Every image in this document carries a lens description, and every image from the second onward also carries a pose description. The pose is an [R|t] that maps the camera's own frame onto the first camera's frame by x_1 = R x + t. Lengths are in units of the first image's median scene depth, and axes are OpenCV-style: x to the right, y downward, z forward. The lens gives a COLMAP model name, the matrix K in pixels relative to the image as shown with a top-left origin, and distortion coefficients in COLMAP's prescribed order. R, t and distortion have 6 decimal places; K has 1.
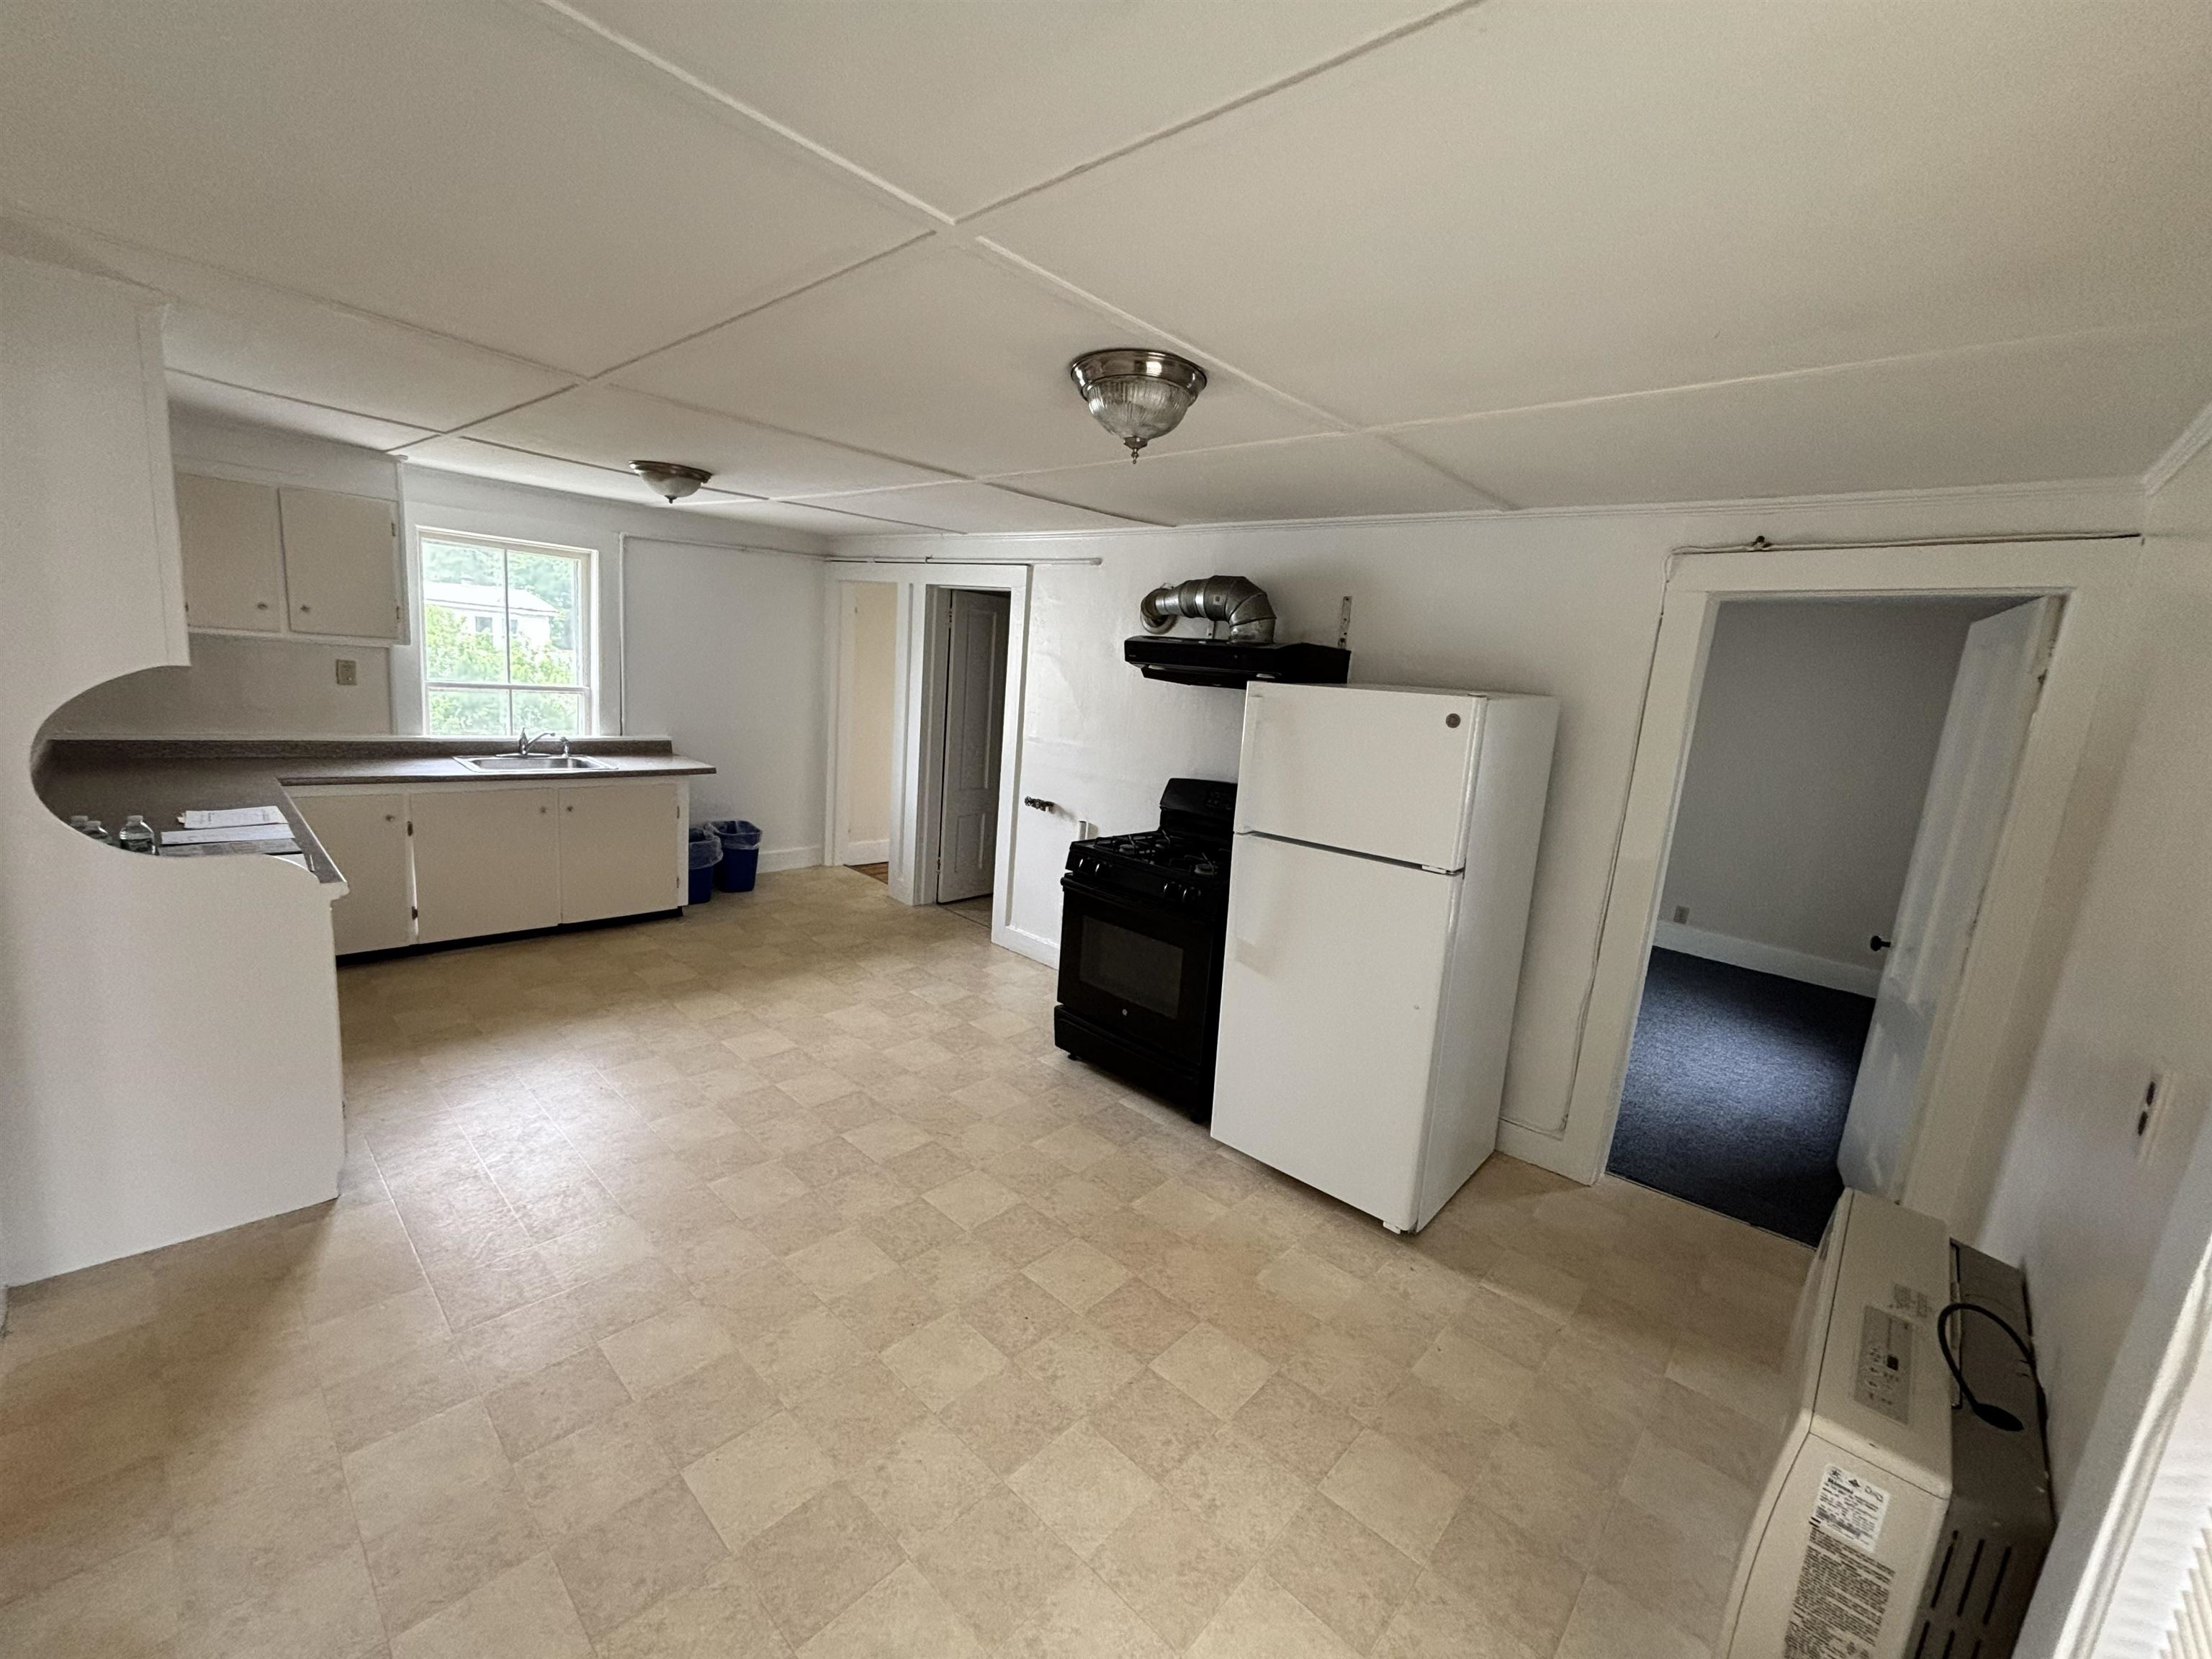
lens RADIAL K [[894.2, 0, 1111.9], [0, 894.2, 830.0], [0, 0, 1]] dist [0.013200, -0.000181]
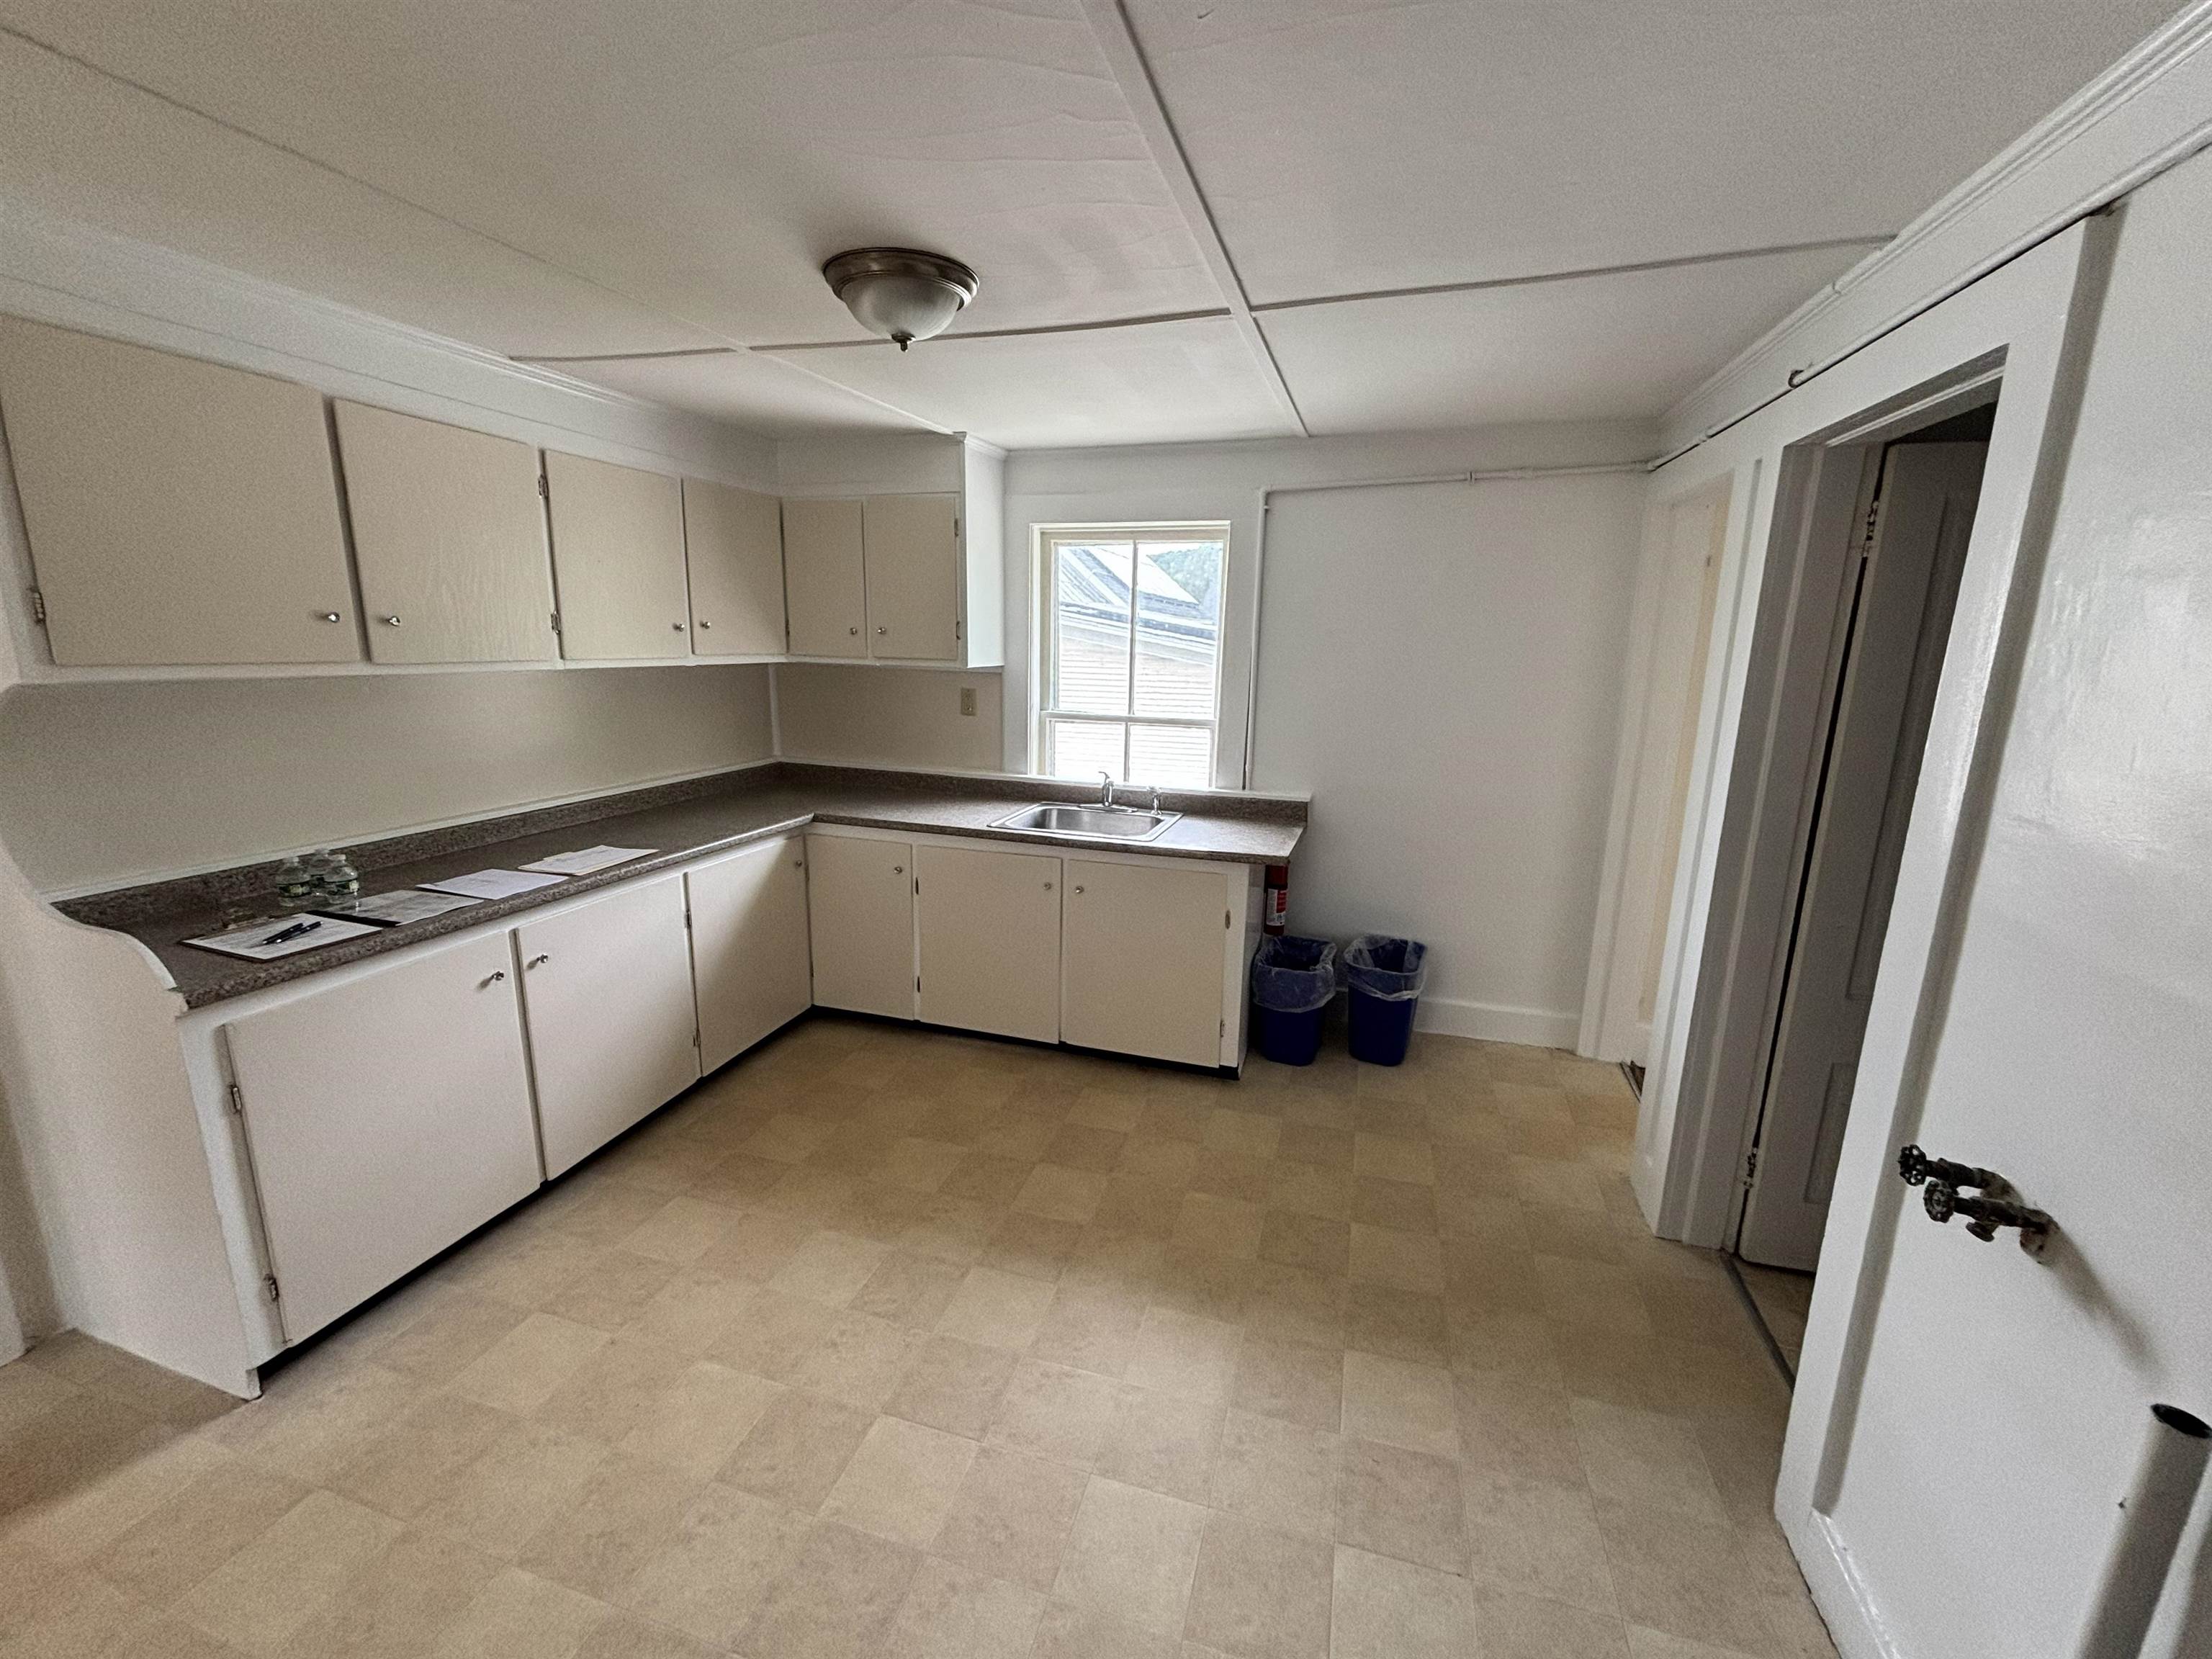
lens RADIAL K [[894.2, 0, 1107.1], [0, 894.2, 826.8], [0, 0, 1]] dist [0.013200, -0.000181]
pose [[0.437800, 0.111478, -0.892134, 0.023989], [-0.149069, 0.987549, 0.050248, -0.101329], [0.886628, 0.110991, 0.448967, 0.638032]]
